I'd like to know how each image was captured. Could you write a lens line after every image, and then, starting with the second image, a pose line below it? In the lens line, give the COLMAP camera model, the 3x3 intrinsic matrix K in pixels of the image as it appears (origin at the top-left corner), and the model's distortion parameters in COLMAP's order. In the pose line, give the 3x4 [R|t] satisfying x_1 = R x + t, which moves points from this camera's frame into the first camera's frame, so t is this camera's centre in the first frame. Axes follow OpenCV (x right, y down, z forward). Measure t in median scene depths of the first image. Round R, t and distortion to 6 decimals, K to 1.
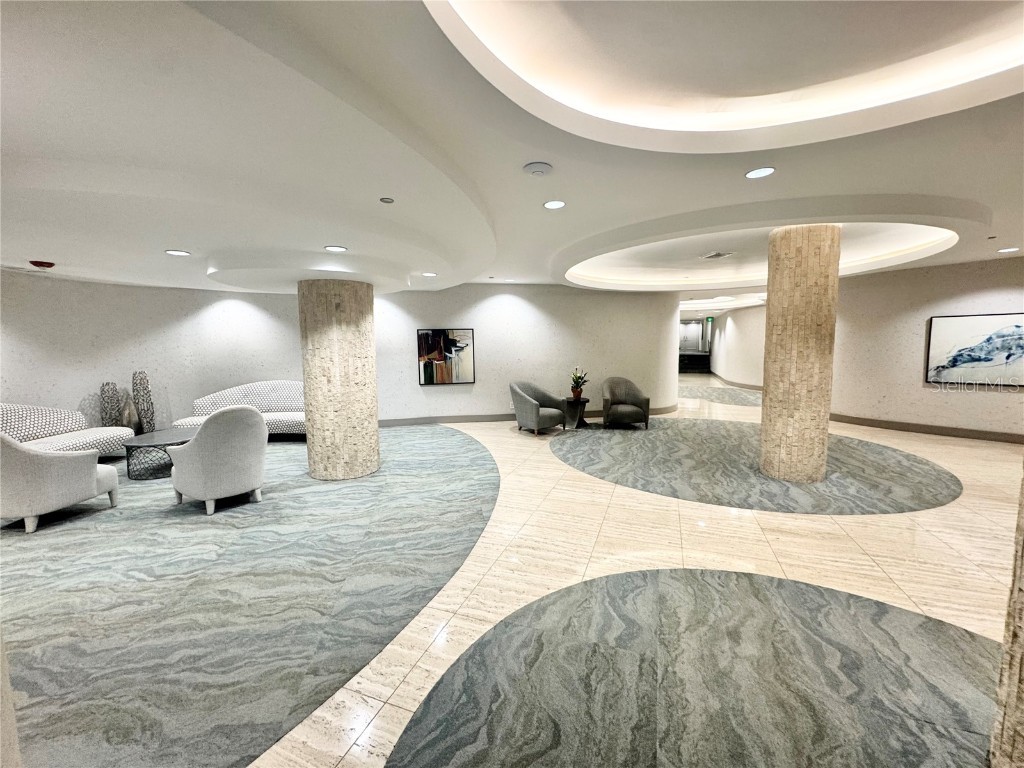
lens RADIAL K [[412.8, 0, 509.6], [0, 412.8, 383.8], [0, 0, 1]] dist [-0.002505, 0.000096]
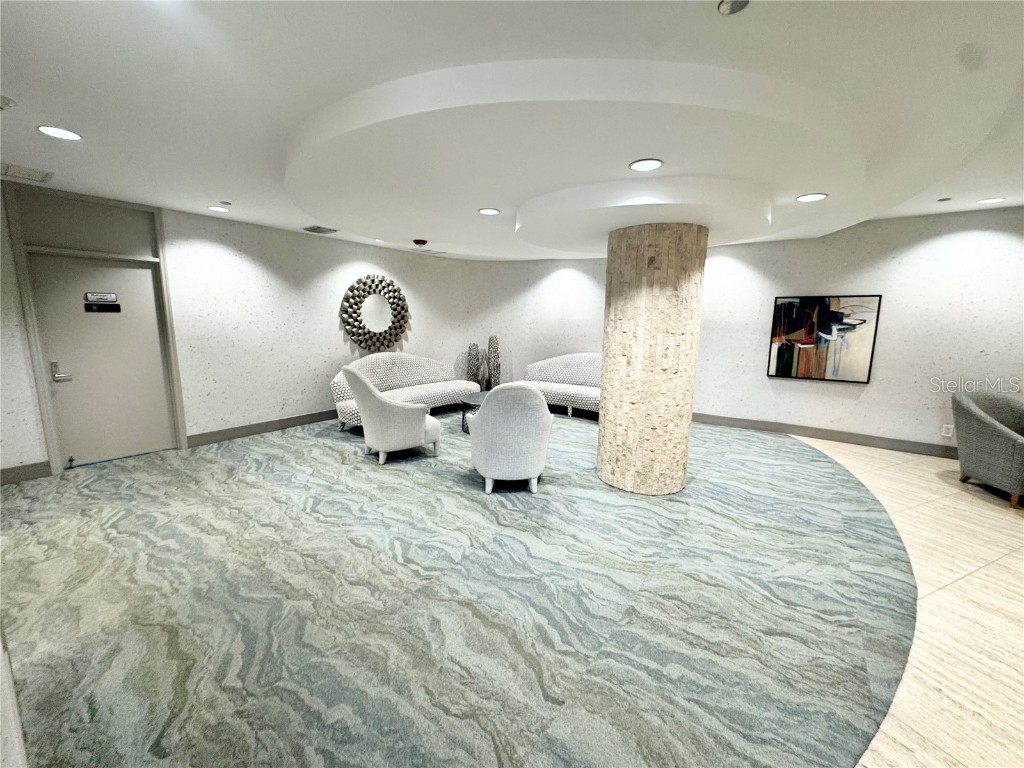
lens RADIAL K [[412.8, 0, 509.6], [0, 412.8, 383.8], [0, 0, 1]] dist [-0.002505, 0.000096]
pose [[0.705007, 0.134742, -0.696283, -0.057374], [-0.090978, 0.990857, 0.099629, -0.024062], [0.703341, -0.006893, 0.710820, 0.303897]]
